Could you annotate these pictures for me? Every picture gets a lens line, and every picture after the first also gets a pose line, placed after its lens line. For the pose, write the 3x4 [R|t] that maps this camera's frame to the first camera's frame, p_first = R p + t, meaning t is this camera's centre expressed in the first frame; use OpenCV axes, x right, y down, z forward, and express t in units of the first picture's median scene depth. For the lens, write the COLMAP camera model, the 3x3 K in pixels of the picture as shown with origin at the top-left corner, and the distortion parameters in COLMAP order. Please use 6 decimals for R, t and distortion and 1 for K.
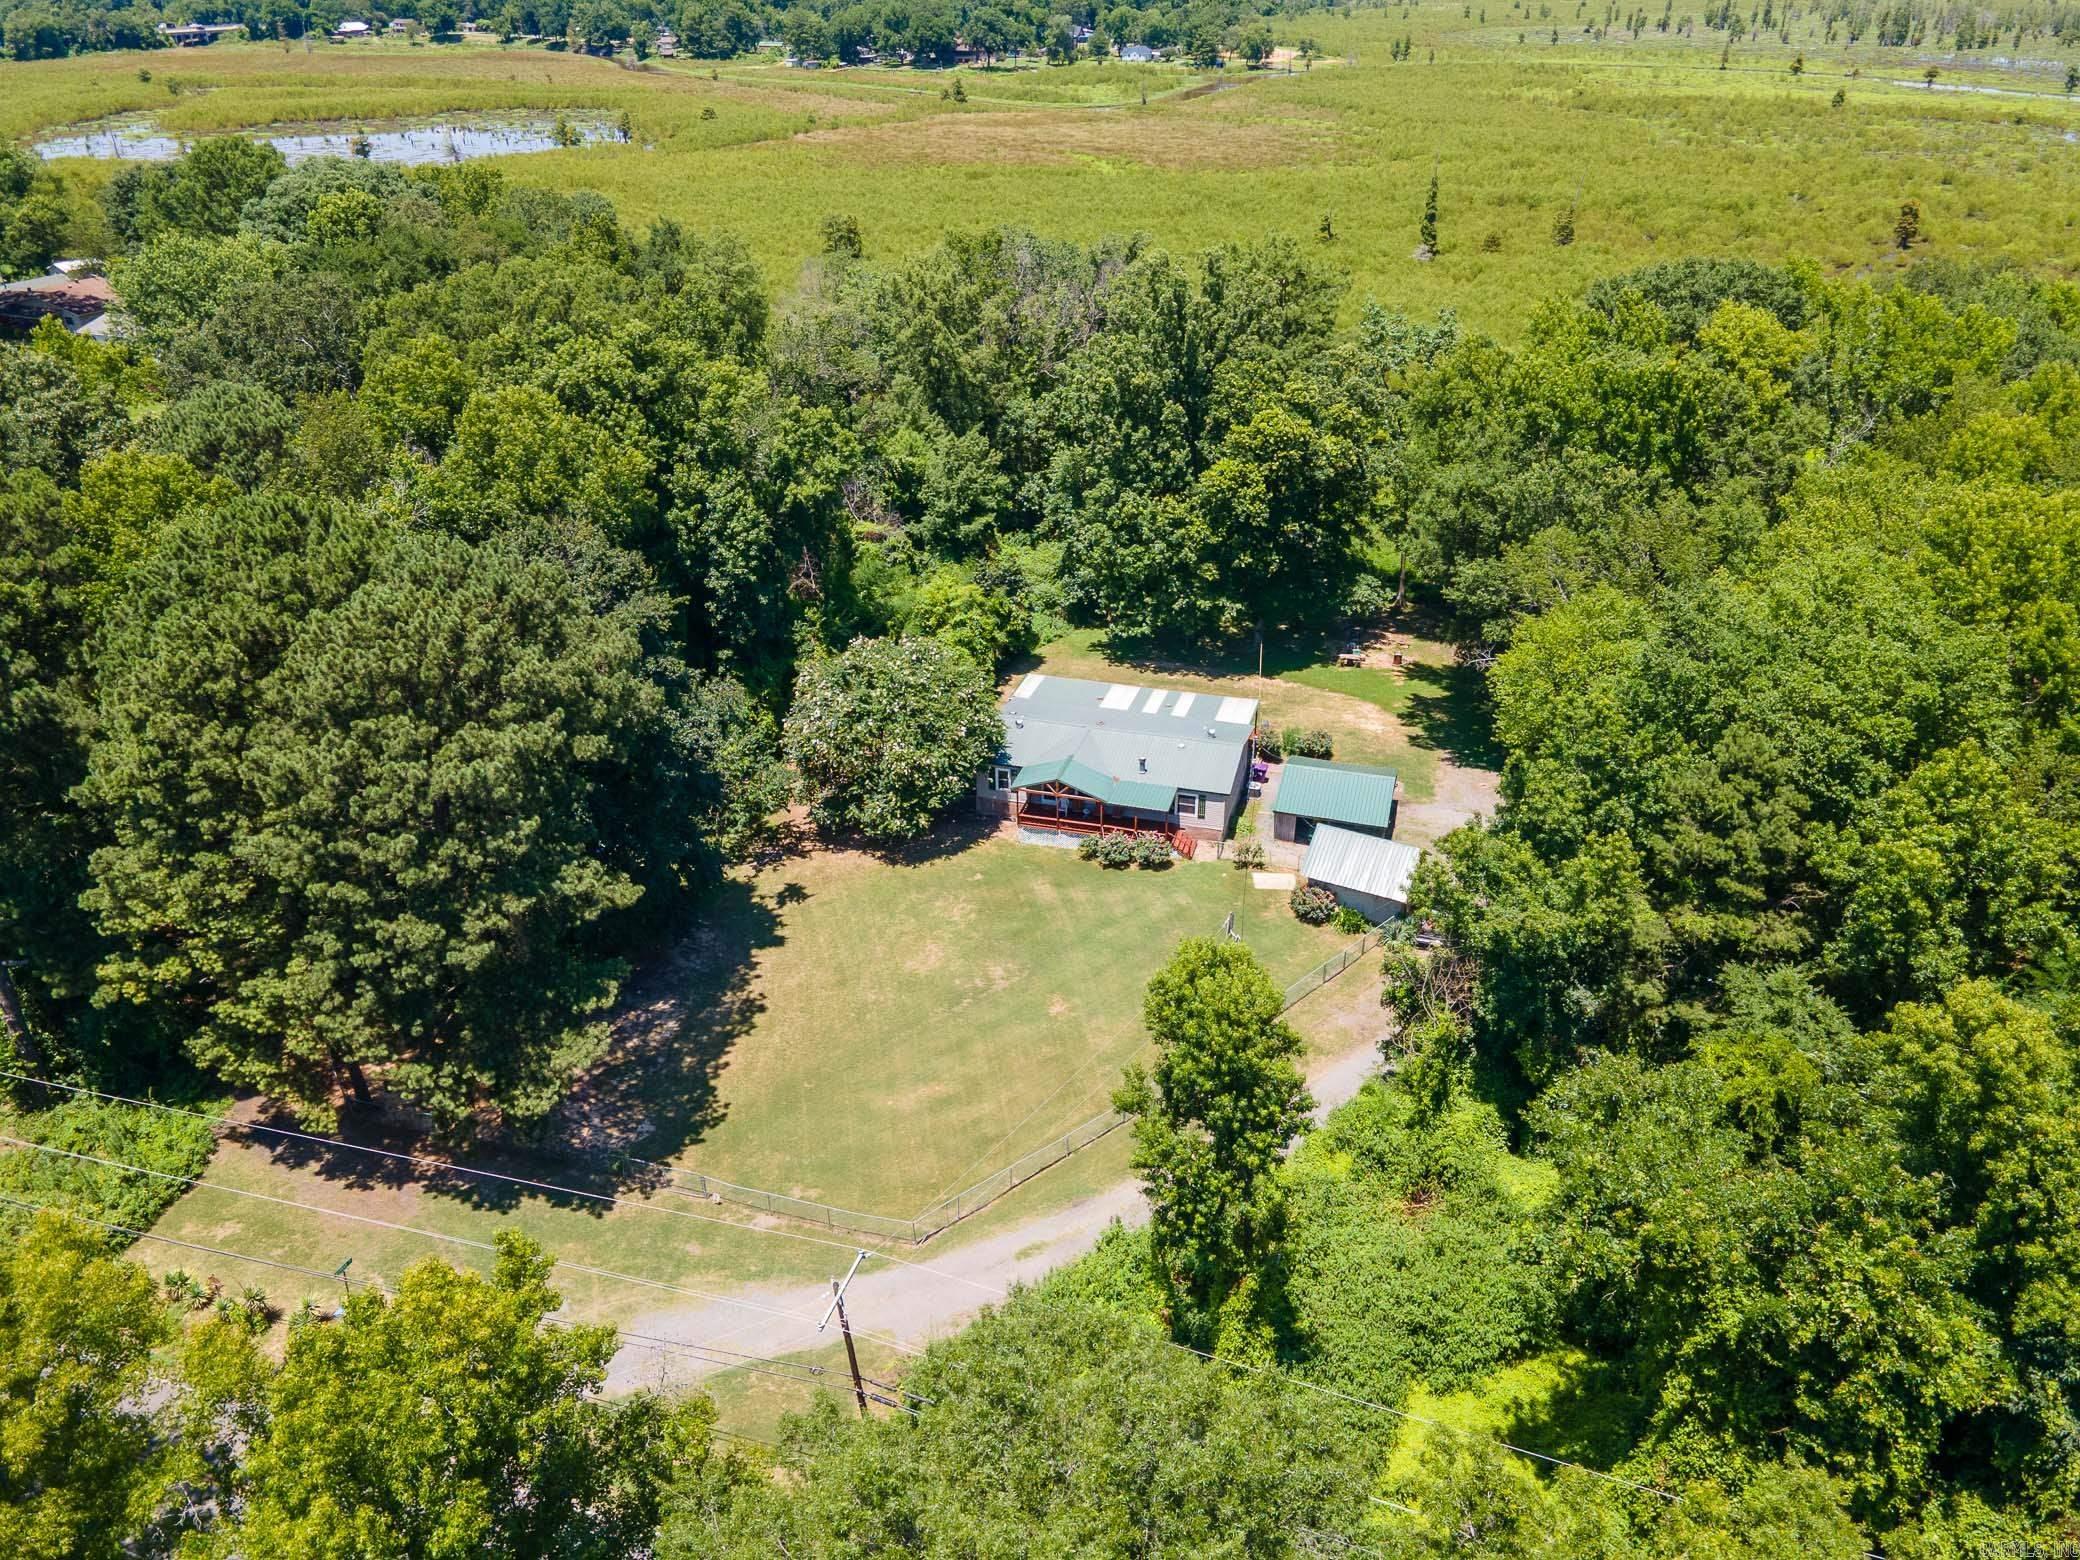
lens RADIAL K [[1519.7, 0, 1025.4], [0, 1519.7, 780.0], [0, 0, 1]] dist [0.037692, 0.004777]
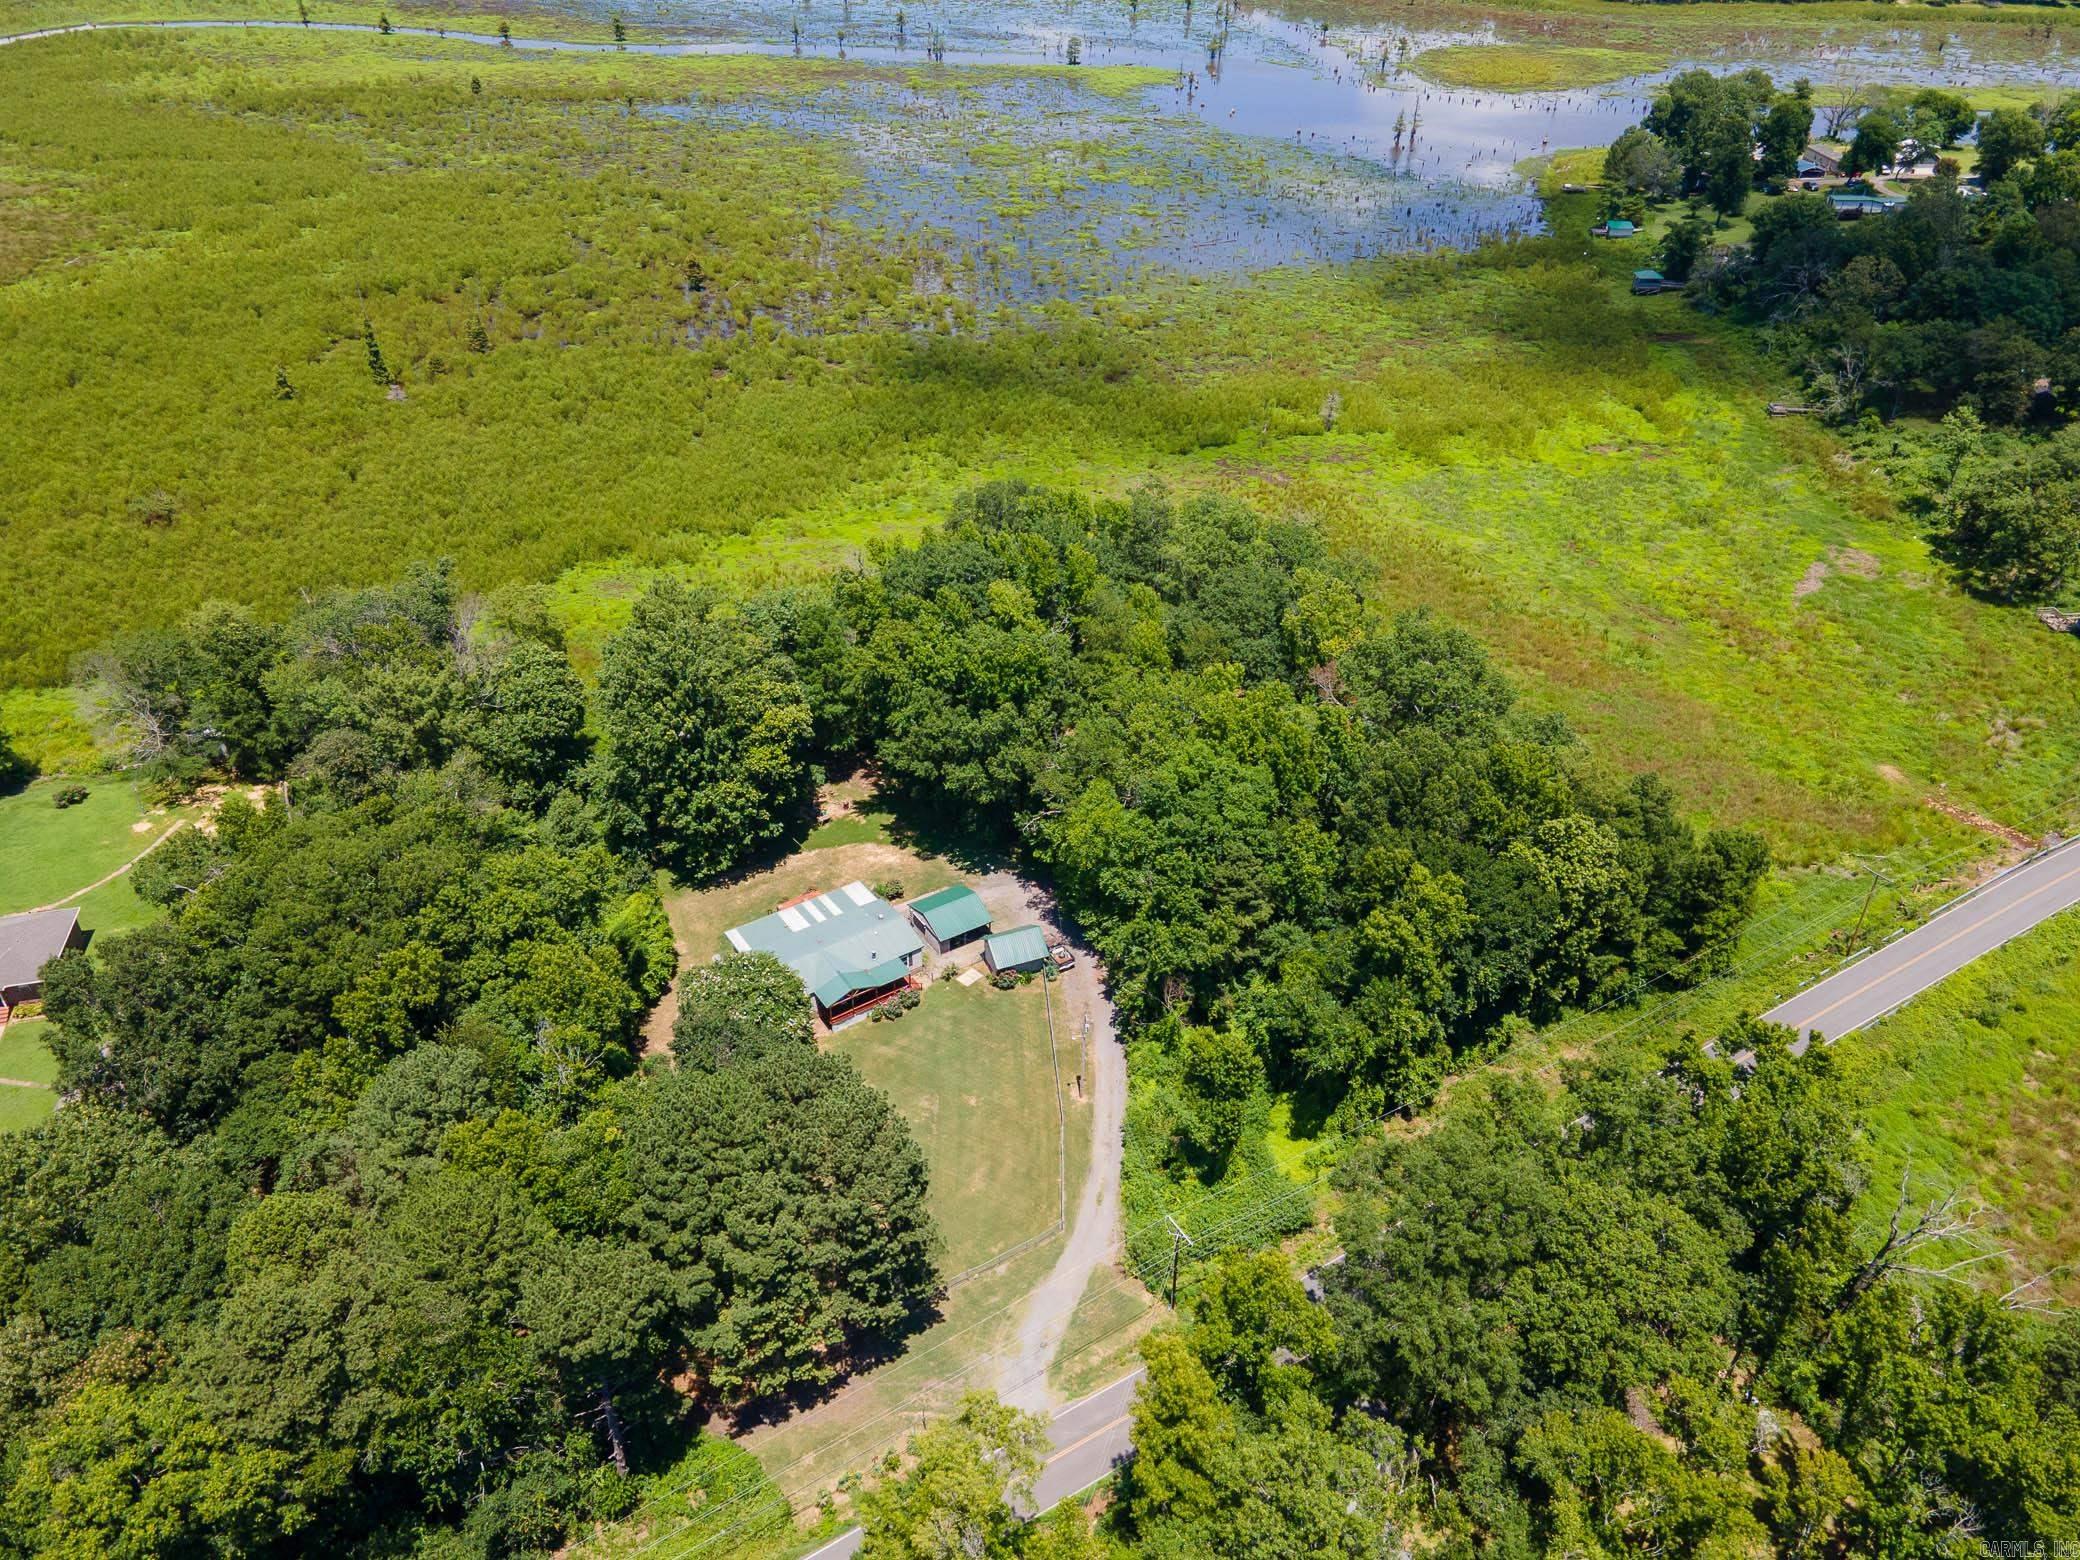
lens RADIAL K [[1506.2, 0, 1018.3], [0, 1506.2, 783.3], [0, 0, 1]] dist [0.041865, -0.000067]
pose [[0.648575, -0.427835, 0.629530, -1.054637], [0.361711, 0.900962, 0.239651, -0.699539], [-0.669713, 0.072276, 0.739094, -0.490821]]
